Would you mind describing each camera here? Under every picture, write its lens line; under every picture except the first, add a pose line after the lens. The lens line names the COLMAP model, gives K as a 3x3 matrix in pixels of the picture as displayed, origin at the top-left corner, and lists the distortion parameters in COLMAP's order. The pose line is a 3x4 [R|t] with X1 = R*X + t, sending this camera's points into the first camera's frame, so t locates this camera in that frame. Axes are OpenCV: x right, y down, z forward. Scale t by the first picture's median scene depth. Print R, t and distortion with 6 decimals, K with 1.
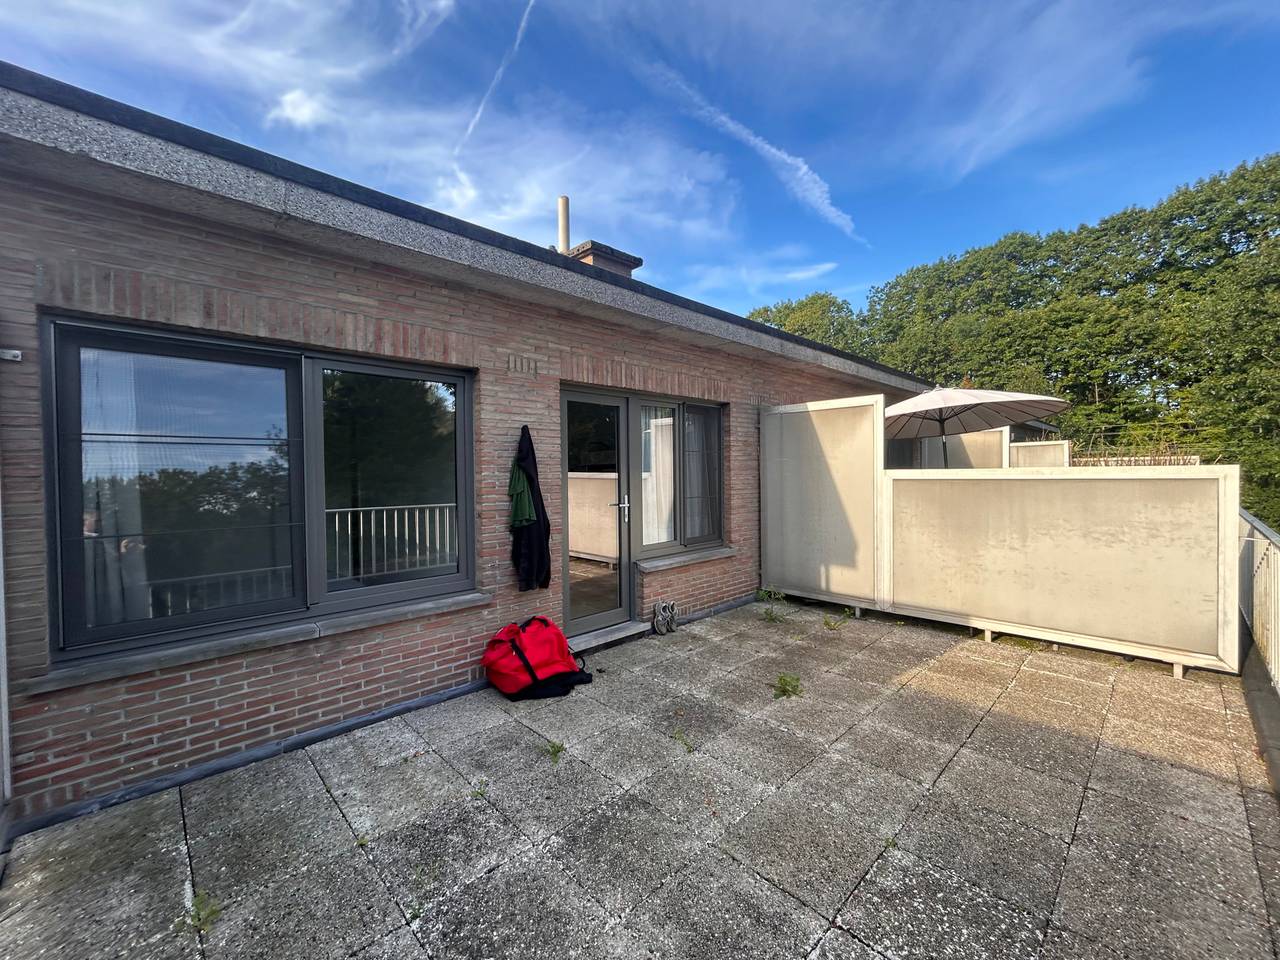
lens RADIAL K [[516.7, 0, 634.3], [0, 516.7, 480.2], [0, 0, 1]] dist [-0.003720, 0.000909]
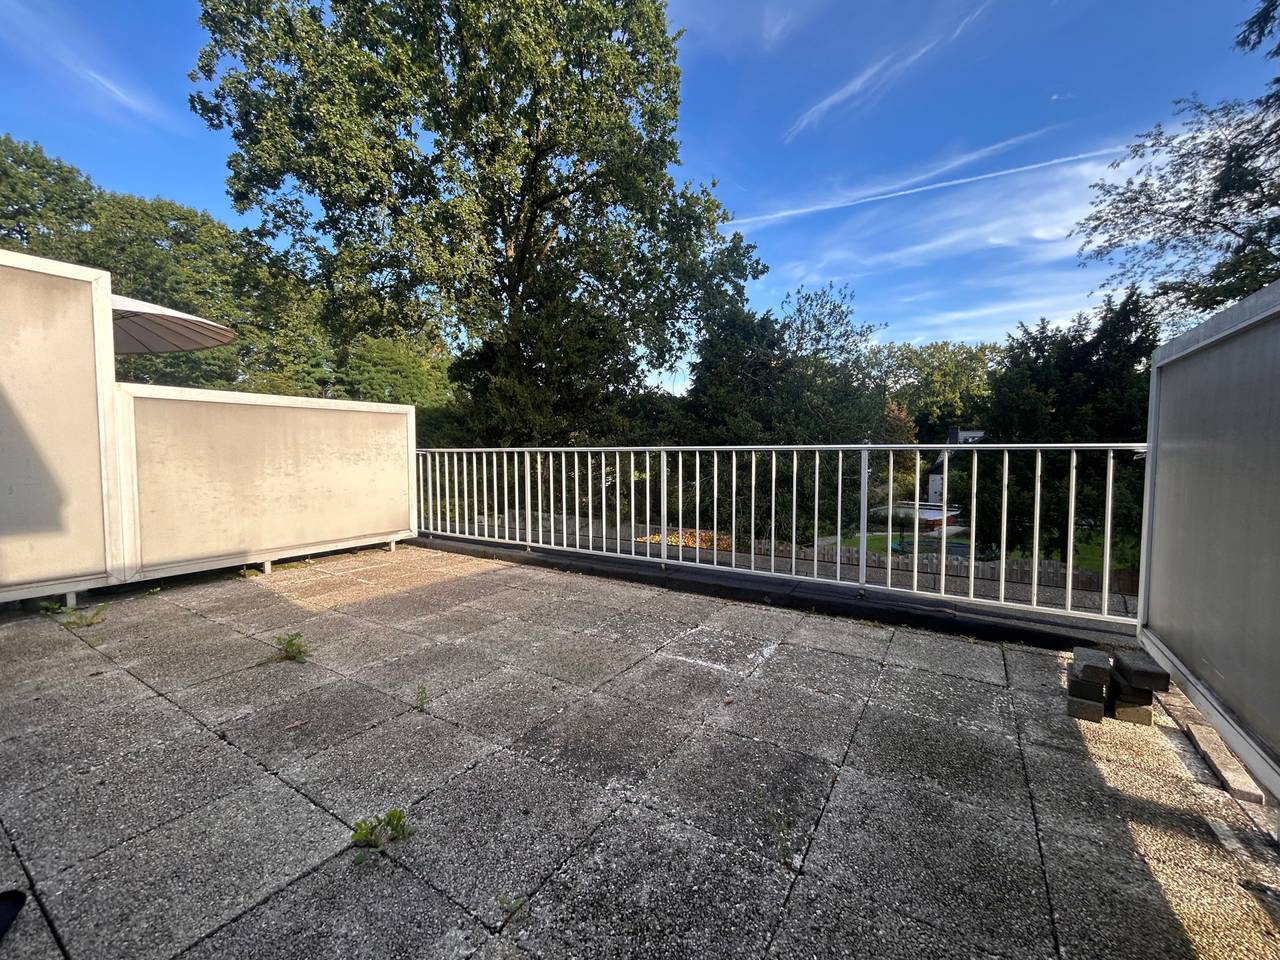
lens RADIAL K [[516.7, 0, 639.1], [0, 516.7, 480.4], [0, 0, 1]] dist [-0.003720, 0.000909]
pose [[-0.236222, -0.042218, 0.970781, -0.445084], [0.017495, 0.998709, 0.047689, 0.109885], [-0.971542, 0.028249, -0.235179, 0.571465]]
